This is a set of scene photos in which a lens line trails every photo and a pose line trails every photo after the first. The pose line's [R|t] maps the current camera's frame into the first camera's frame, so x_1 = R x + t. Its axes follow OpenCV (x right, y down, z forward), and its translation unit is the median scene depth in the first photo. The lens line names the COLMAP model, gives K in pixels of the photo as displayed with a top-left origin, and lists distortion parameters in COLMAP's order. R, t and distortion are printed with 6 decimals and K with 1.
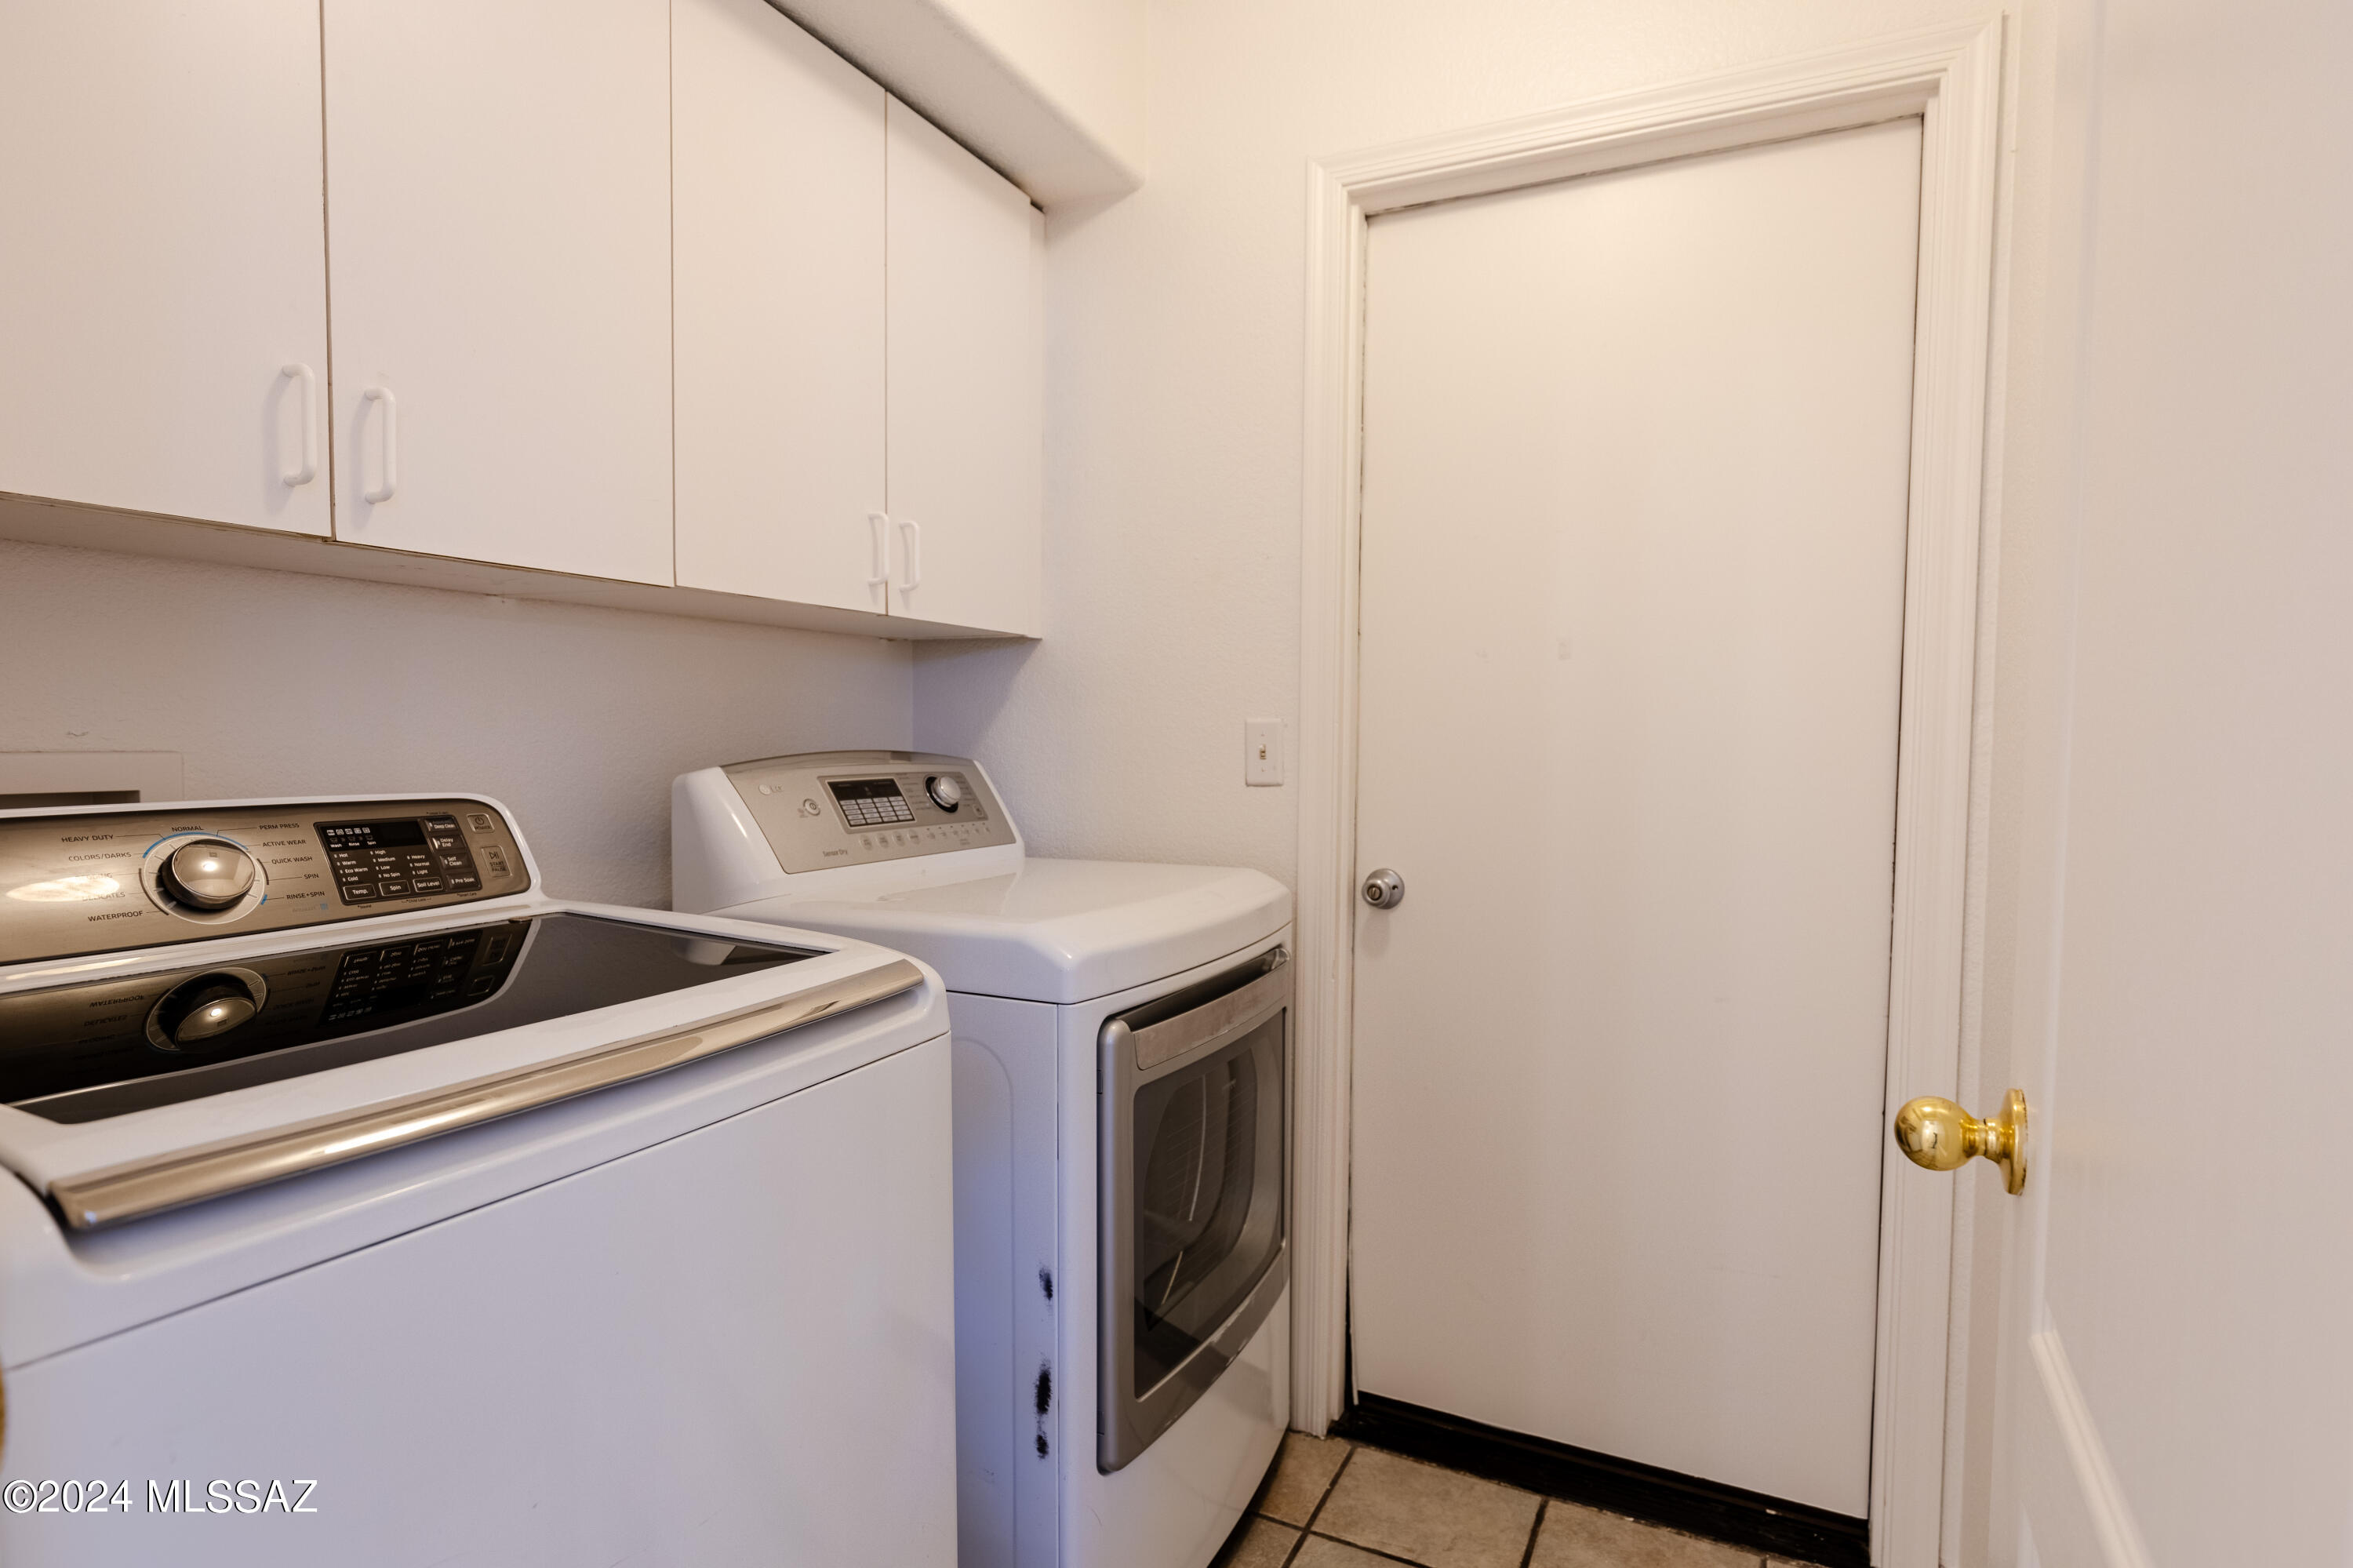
lens RADIAL K [[1226.0, 0, 1182.2], [0, 1226.0, 783.3], [0, 0, 1]] dist [0.004213, 0.000537]
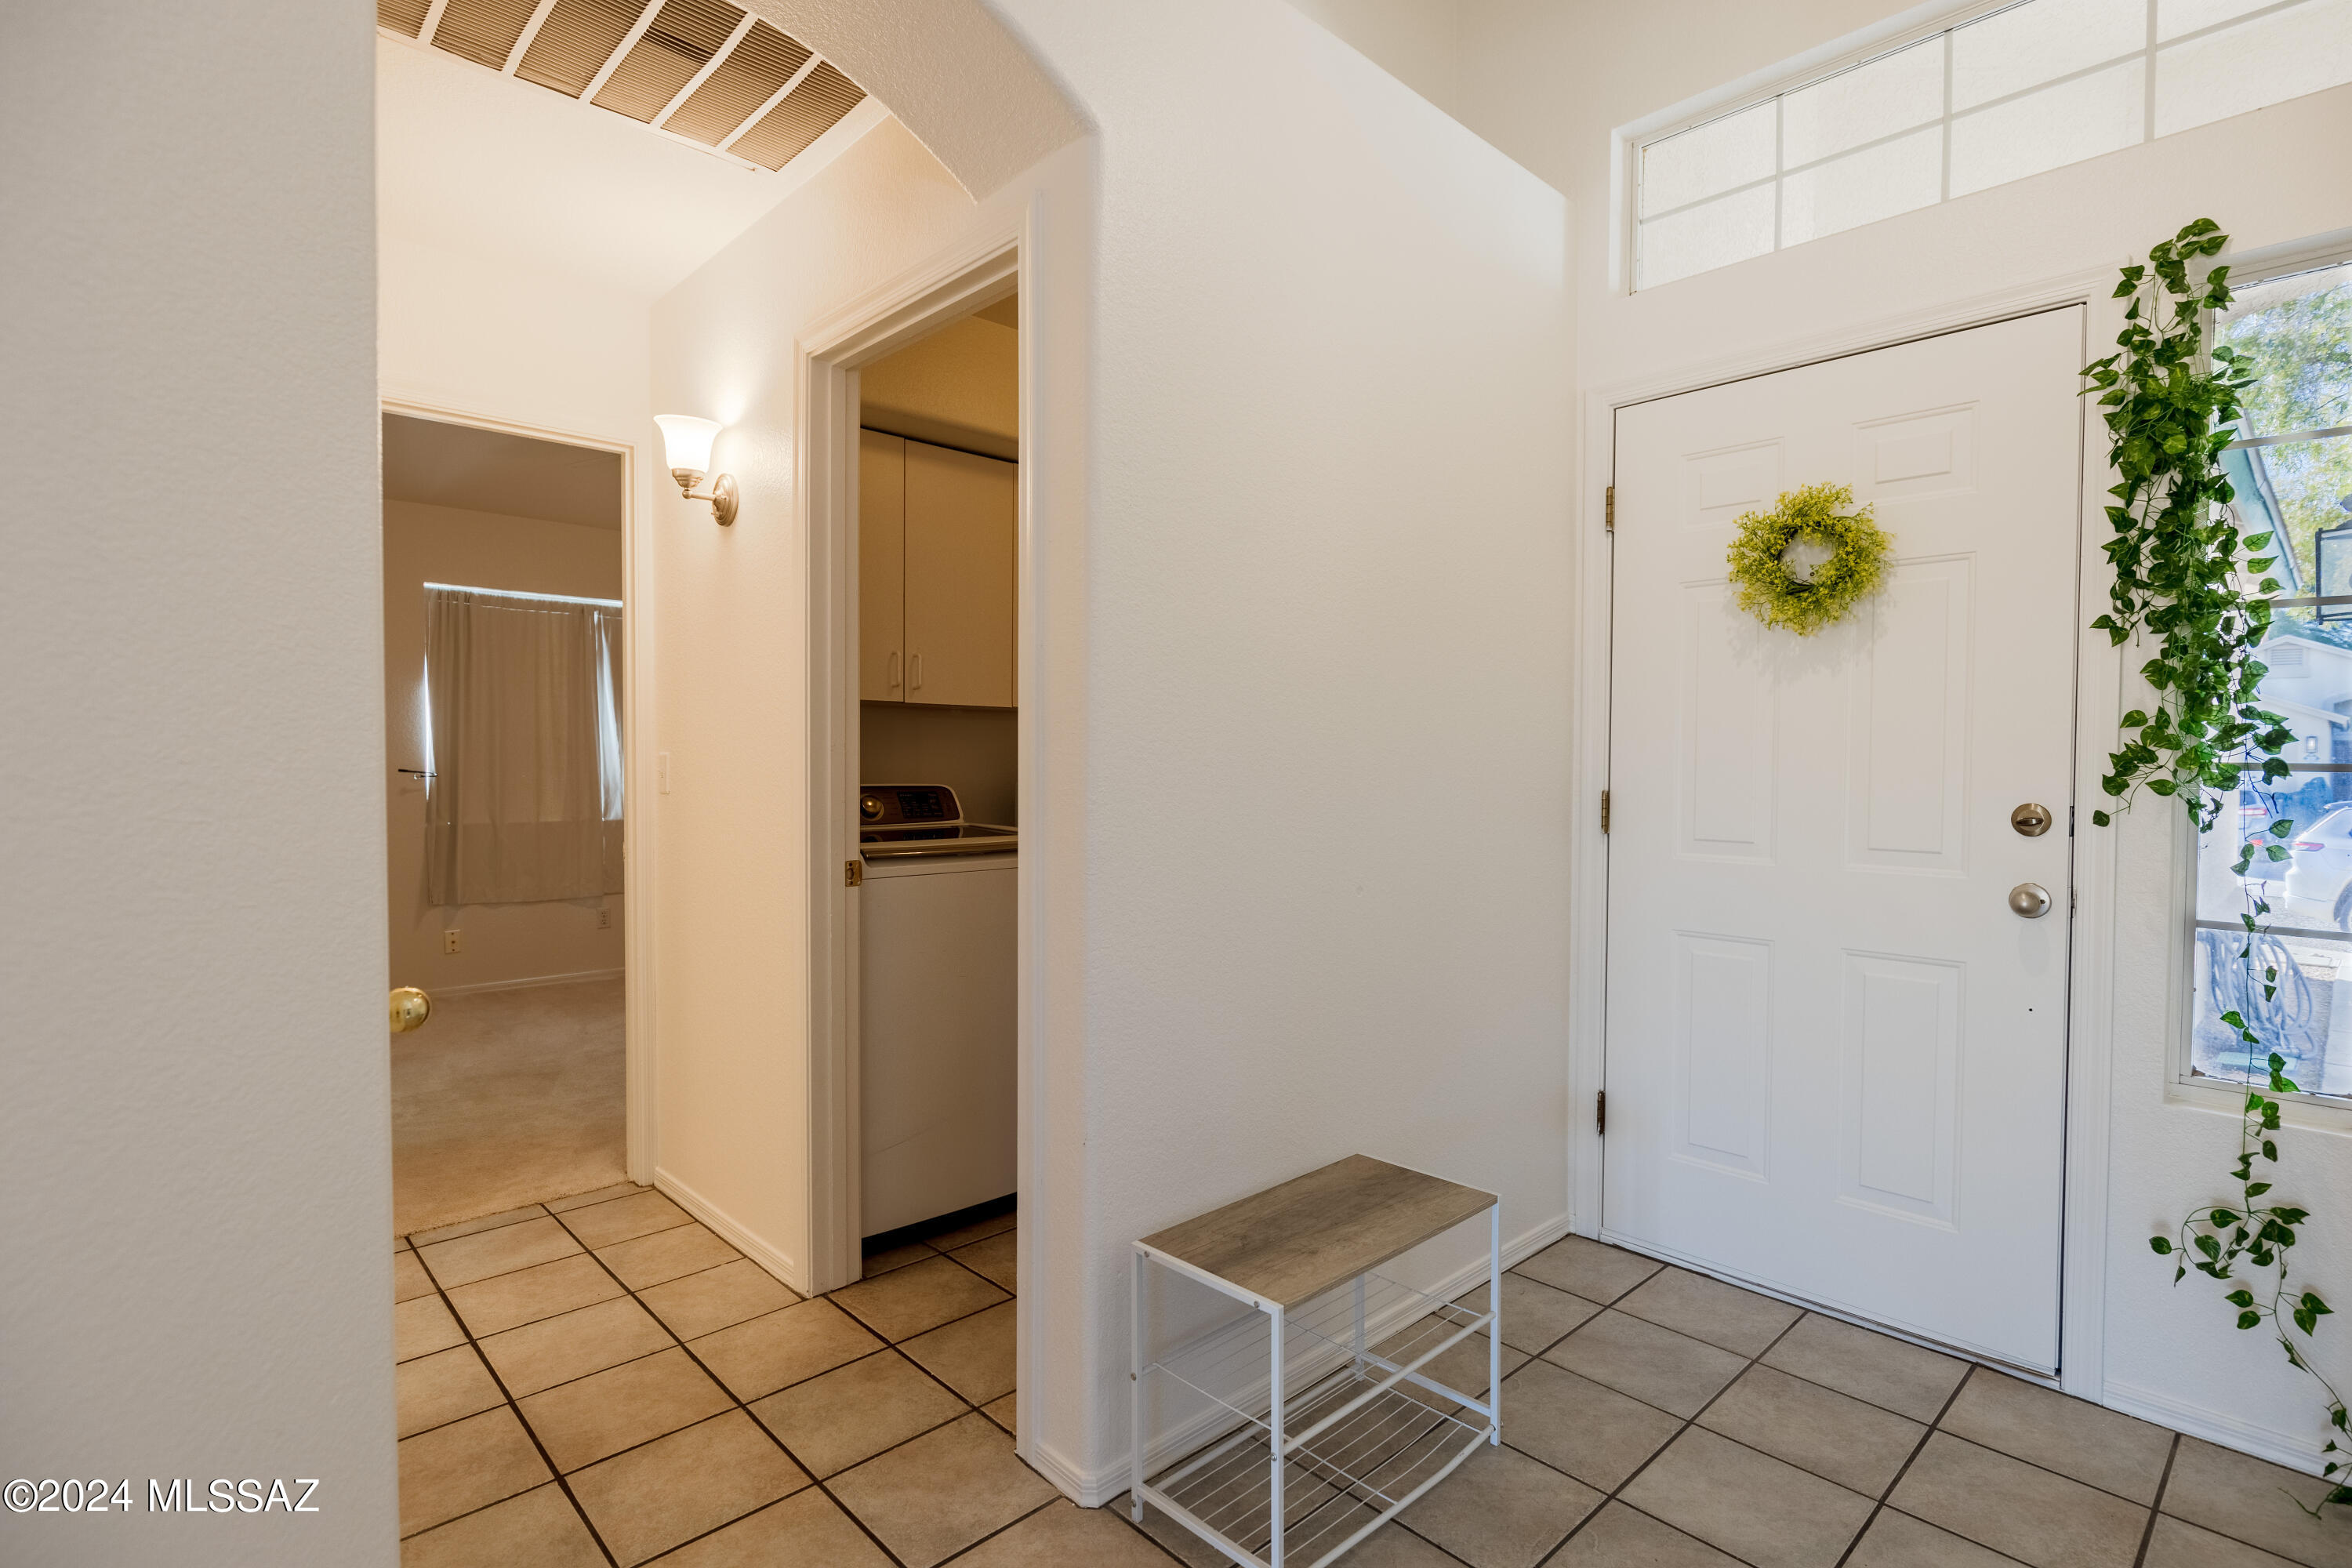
lens RADIAL K [[1139.0, 0, 1180.5], [0, 1139.0, 793.6], [0, 0, 1]] dist [-0.003232, 0.000396]
pose [[0.934779, 0.006494, -0.355171, 1.004146], [-0.015633, 0.999616, -0.022867, 0.091141], [0.354886, 0.026928, 0.934522, -1.461369]]
